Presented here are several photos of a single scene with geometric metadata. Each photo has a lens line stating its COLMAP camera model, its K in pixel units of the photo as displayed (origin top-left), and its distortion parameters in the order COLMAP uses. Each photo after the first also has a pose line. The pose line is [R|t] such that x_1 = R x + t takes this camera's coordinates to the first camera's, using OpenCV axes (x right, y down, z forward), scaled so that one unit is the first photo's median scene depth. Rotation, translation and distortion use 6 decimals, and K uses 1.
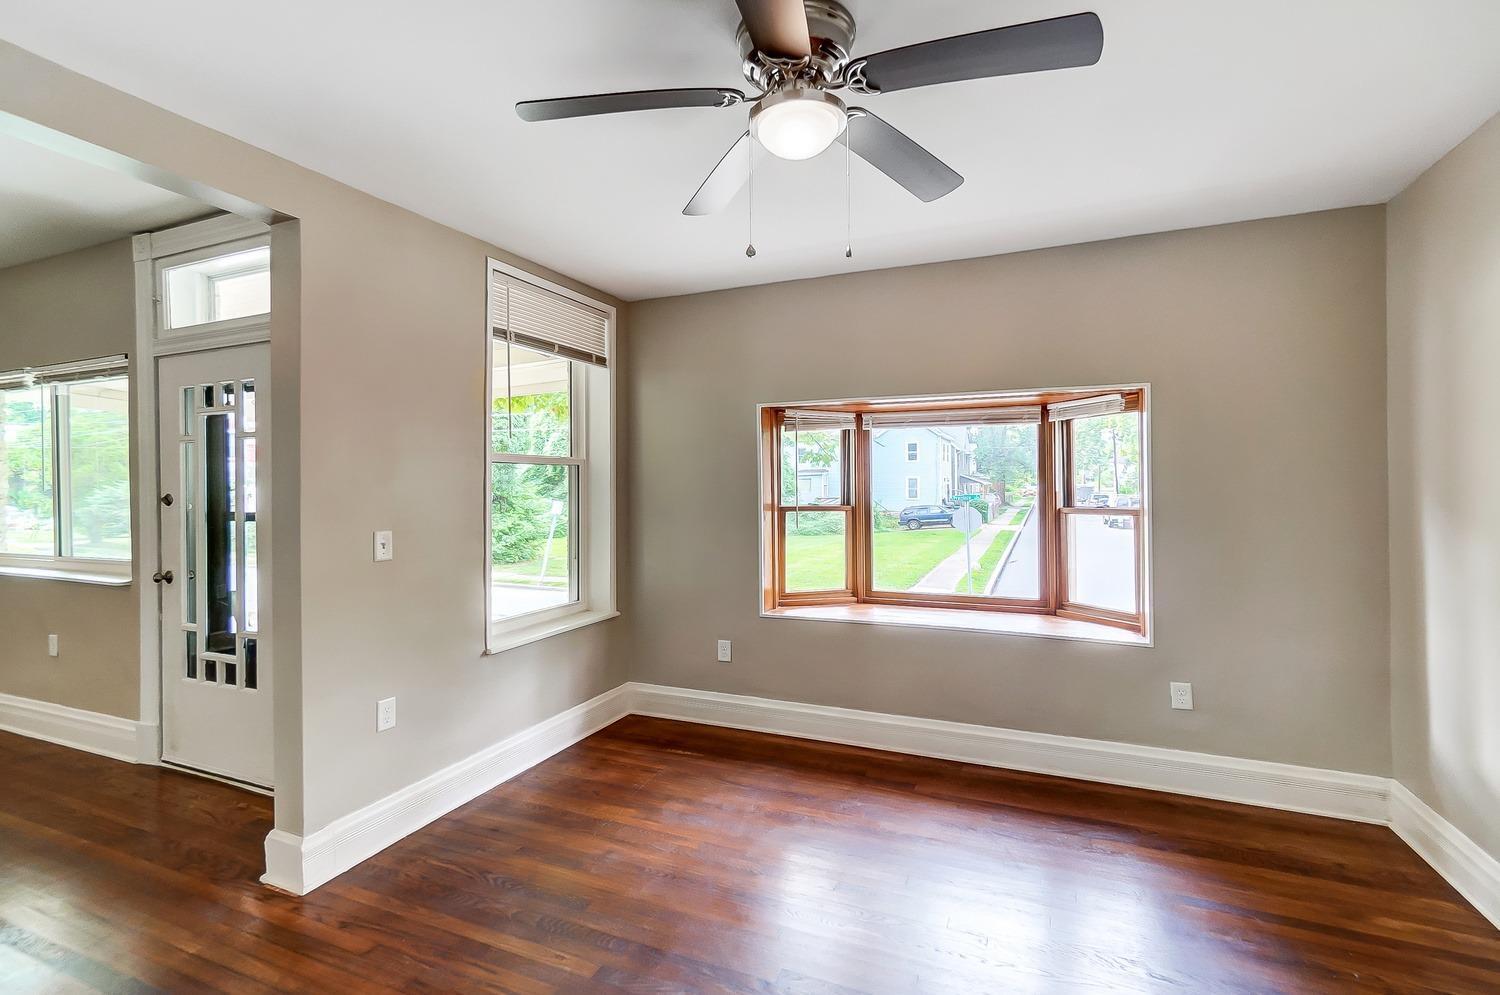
lens RADIAL K [[662.5, 0, 752.4], [0, 662.5, 496.2], [0, 0, 1]] dist [-0.004085, 0.008967]
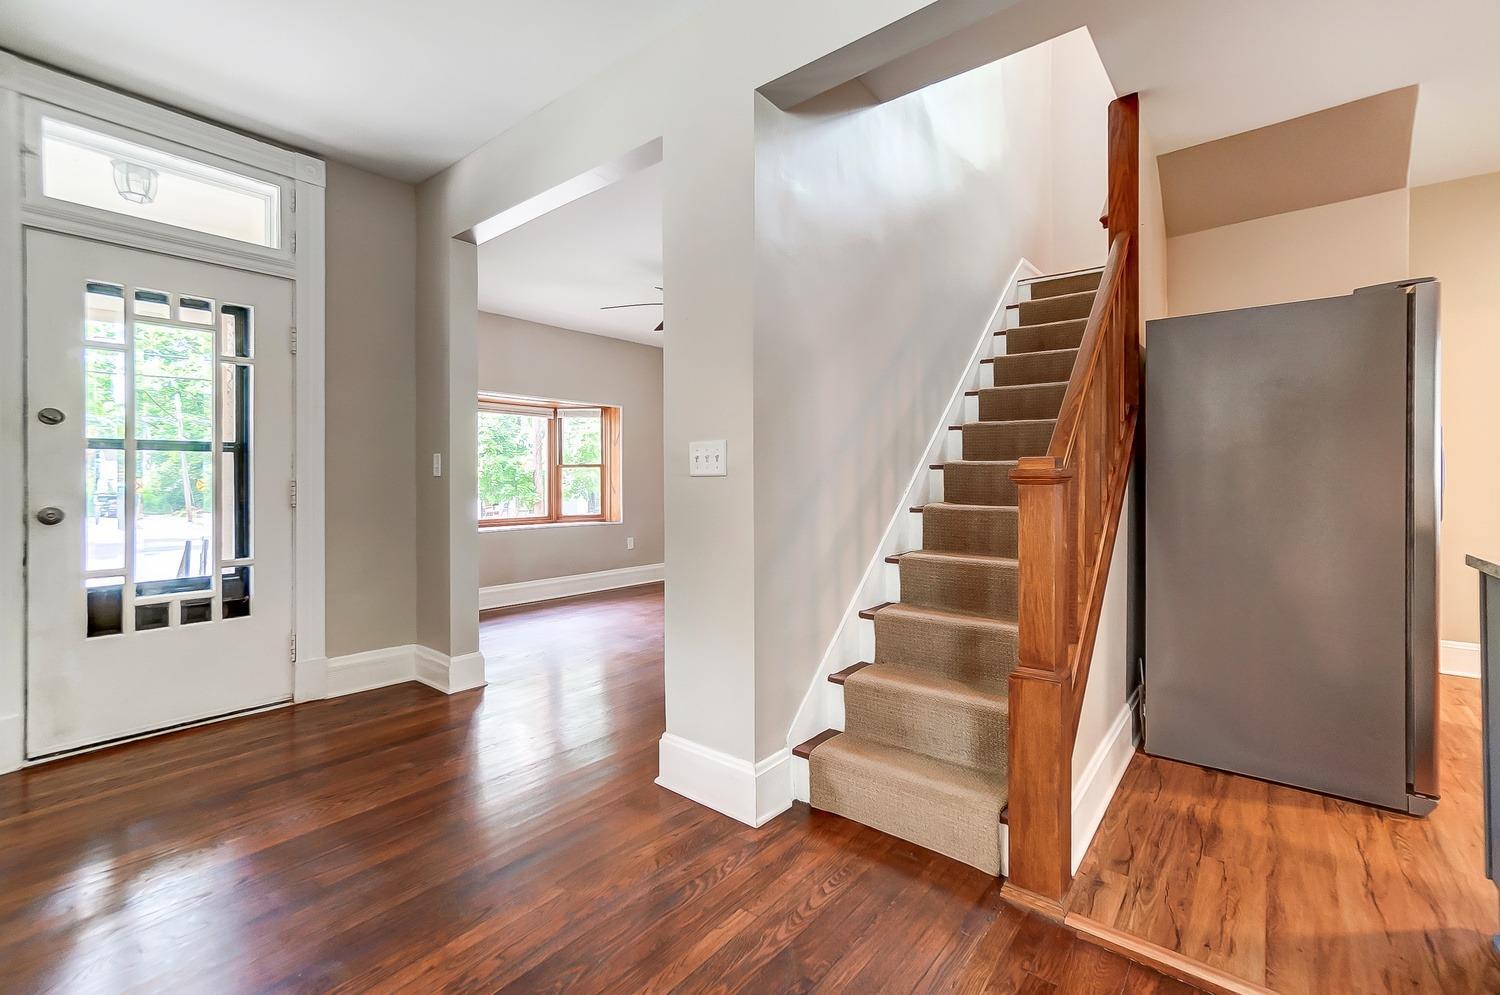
lens RADIAL K [[662.5, 0, 738.6], [0, 662.5, 475.0], [0, 0, 1]] dist [-0.004085, 0.008967]
pose [[0.273793, 0.012371, 0.961709, -1.397973], [0.002993, 0.999901, -0.013715, 0.086023], [-0.961784, 0.006633, 0.273729, 0.015702]]
